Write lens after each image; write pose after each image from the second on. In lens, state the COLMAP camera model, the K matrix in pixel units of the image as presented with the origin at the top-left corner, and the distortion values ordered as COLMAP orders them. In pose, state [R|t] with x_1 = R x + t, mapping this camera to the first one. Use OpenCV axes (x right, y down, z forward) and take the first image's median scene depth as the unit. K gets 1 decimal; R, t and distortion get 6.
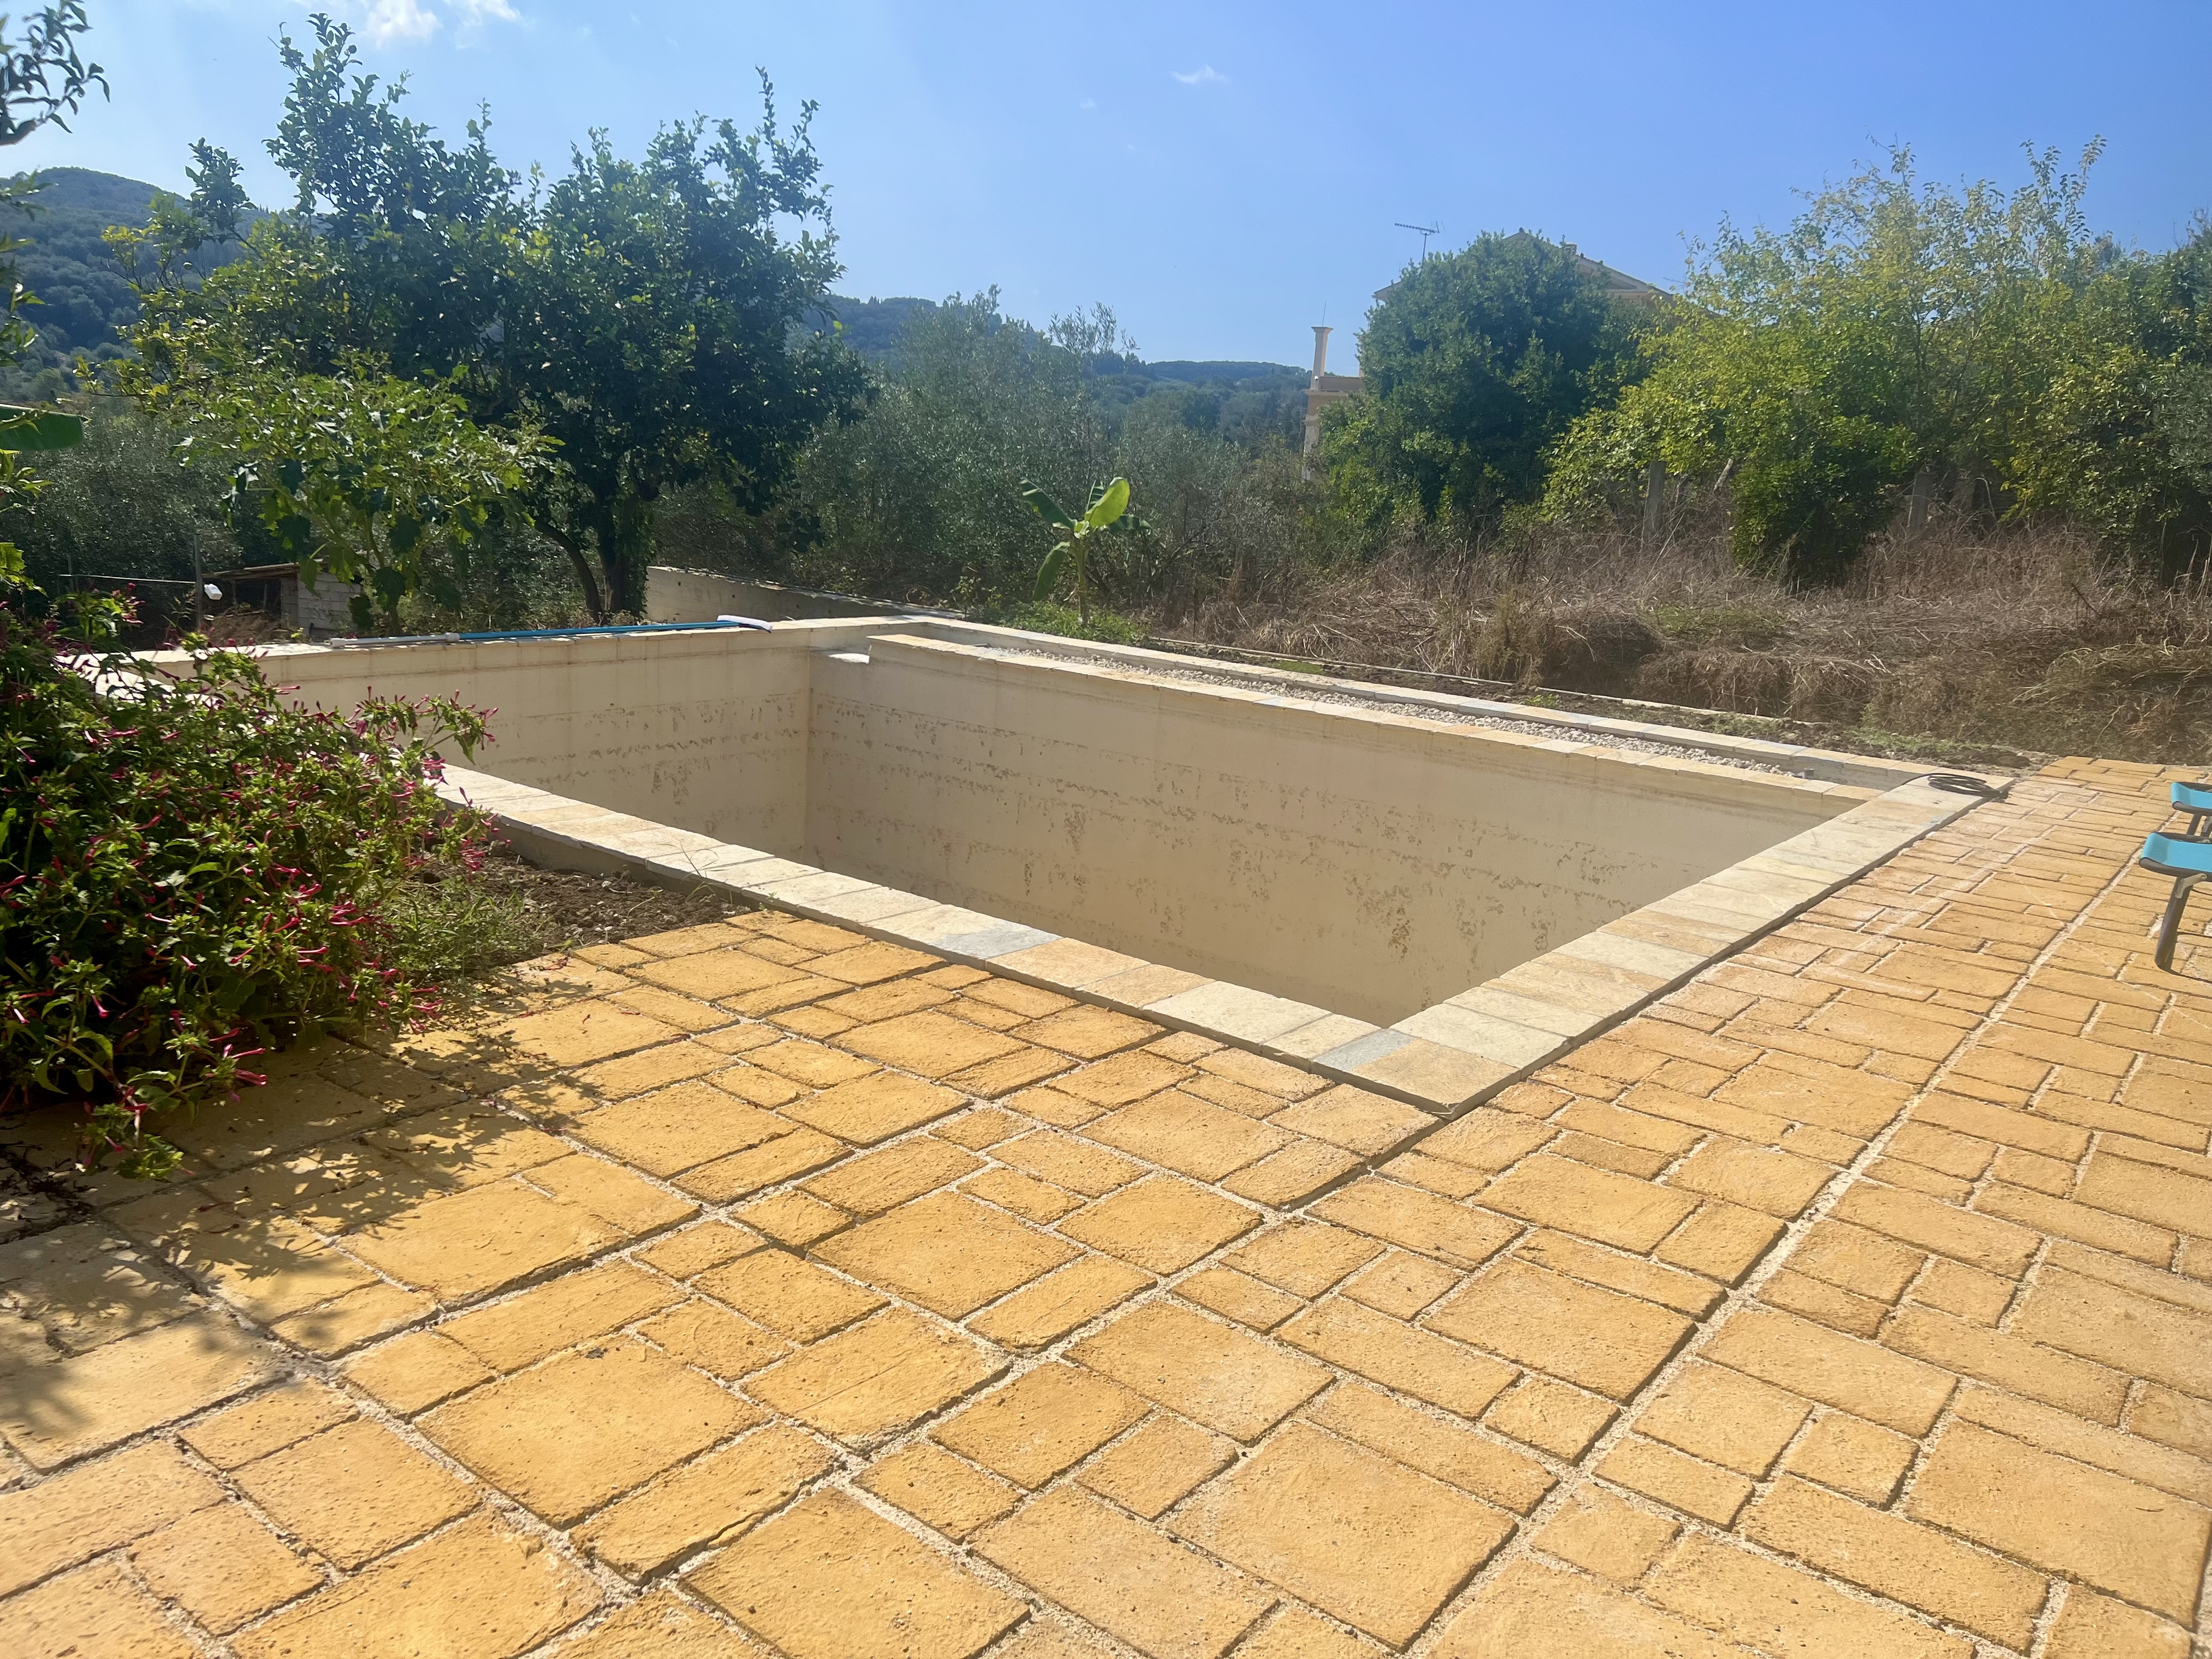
lens RADIAL K [[1670.5, 0, 1120.5], [0, 1670.5, 820.0], [0, 0, 1]] dist [0.059823, -0.044871]
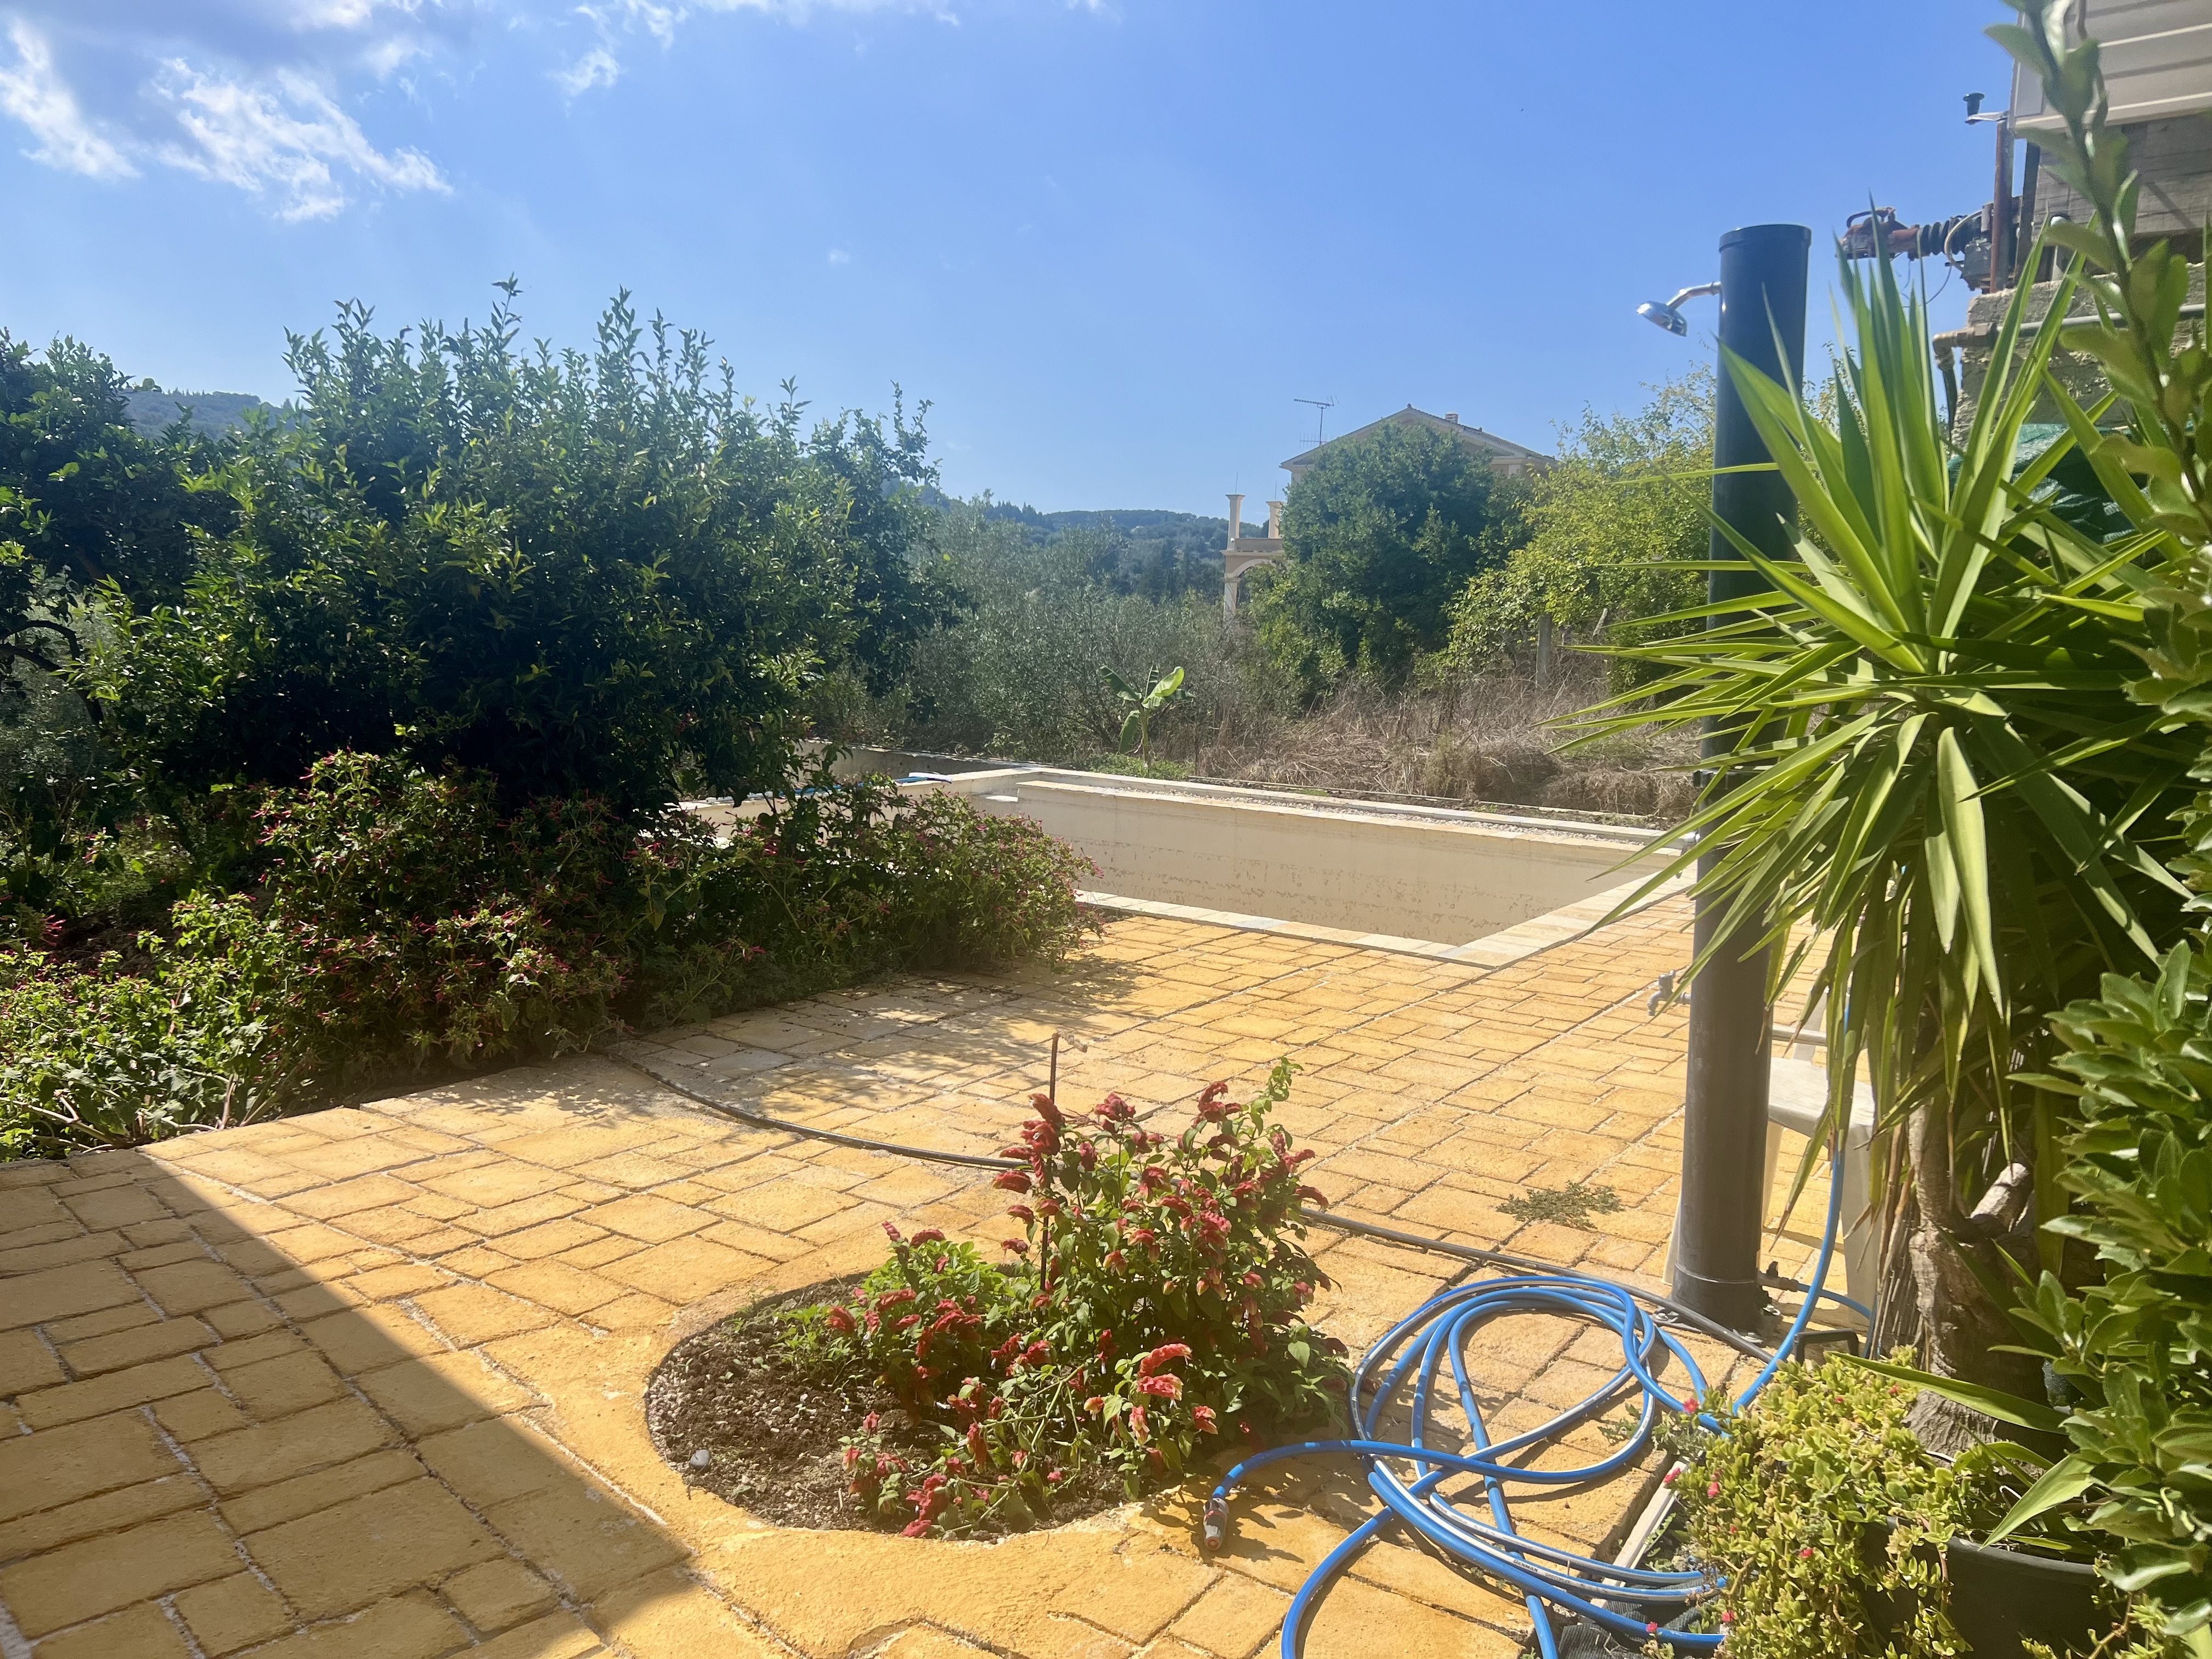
lens RADIAL K [[1670.5, 0, 1095.4], [0, 1670.5, 842.4], [0, 0, 1]] dist [0.059823, -0.044871]
pose [[0.998348, -0.038918, 0.042269, -0.047523], [0.041792, 0.996714, -0.069386, 0.014120], [-0.039430, 0.071038, 0.996694, -0.138650]]
